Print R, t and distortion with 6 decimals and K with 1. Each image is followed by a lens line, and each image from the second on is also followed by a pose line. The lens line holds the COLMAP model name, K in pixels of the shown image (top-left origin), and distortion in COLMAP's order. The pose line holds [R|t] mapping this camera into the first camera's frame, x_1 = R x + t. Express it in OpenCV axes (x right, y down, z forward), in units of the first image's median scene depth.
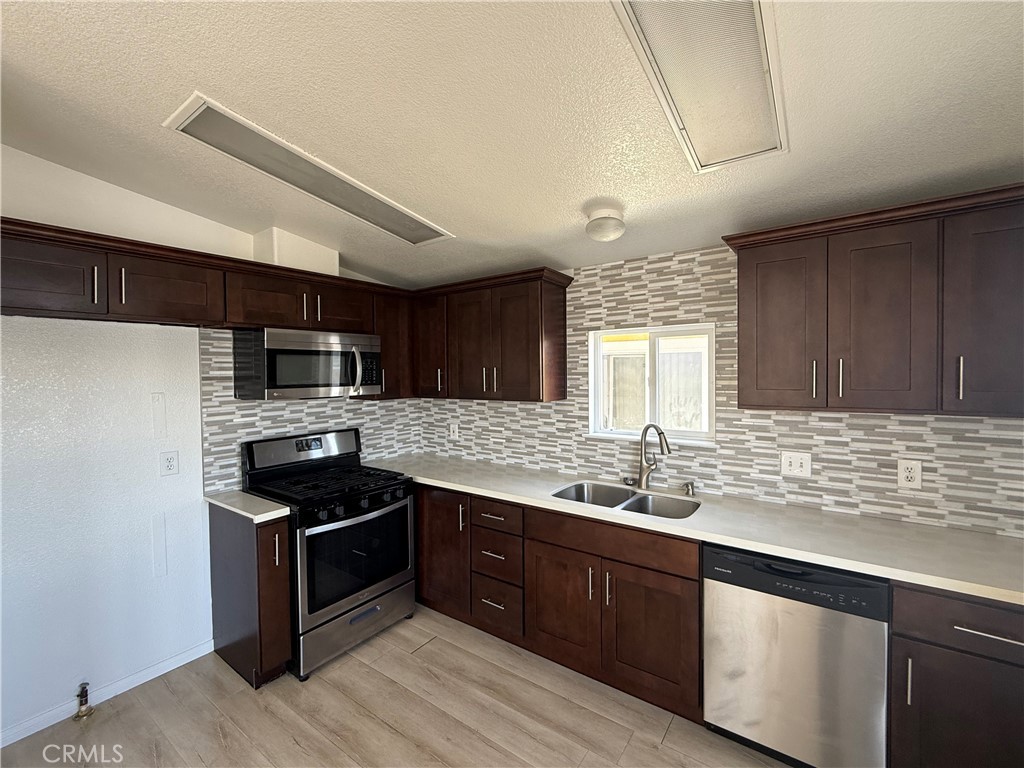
lens RADIAL K [[443.6, 0, 511.4], [0, 443.6, 383.9], [0, 0, 1]] dist [-0.002136, 0.000542]
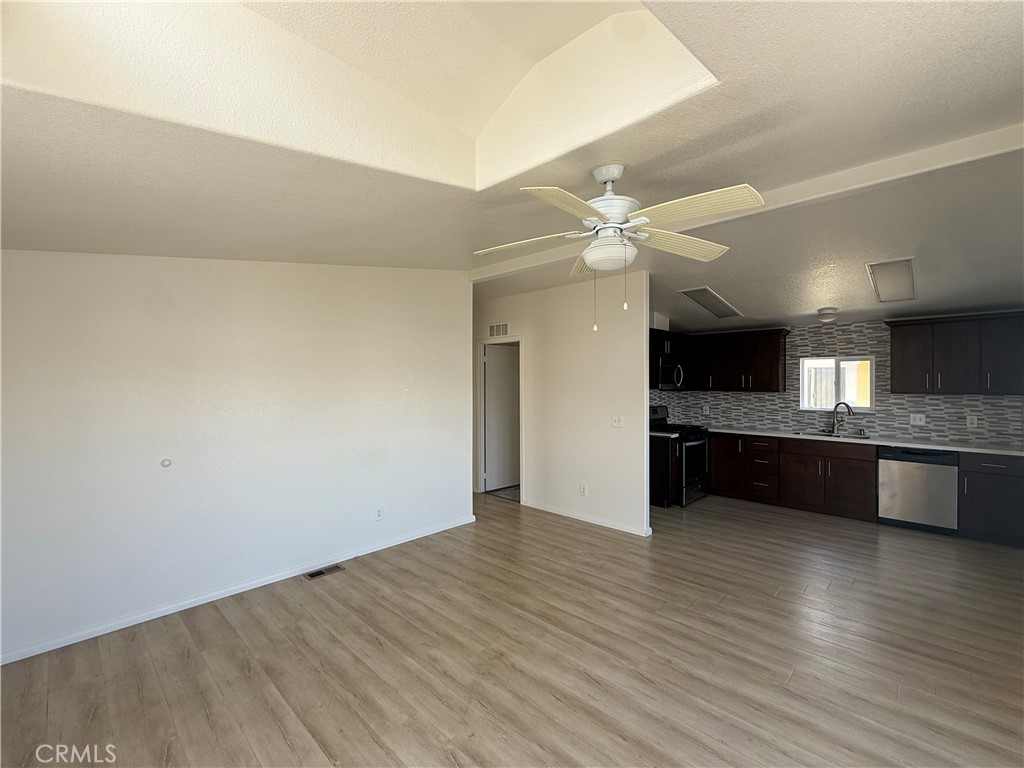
lens RADIAL K [[443.6, 0, 512.4], [0, 443.6, 382.9], [0, 0, 1]] dist [-0.002136, 0.000542]
pose [[0.990321, 0.013018, -0.138187, -0.951832], [-0.016173, 0.999633, -0.021735, 0.068001], [0.137854, 0.023760, 0.990168, -1.326381]]
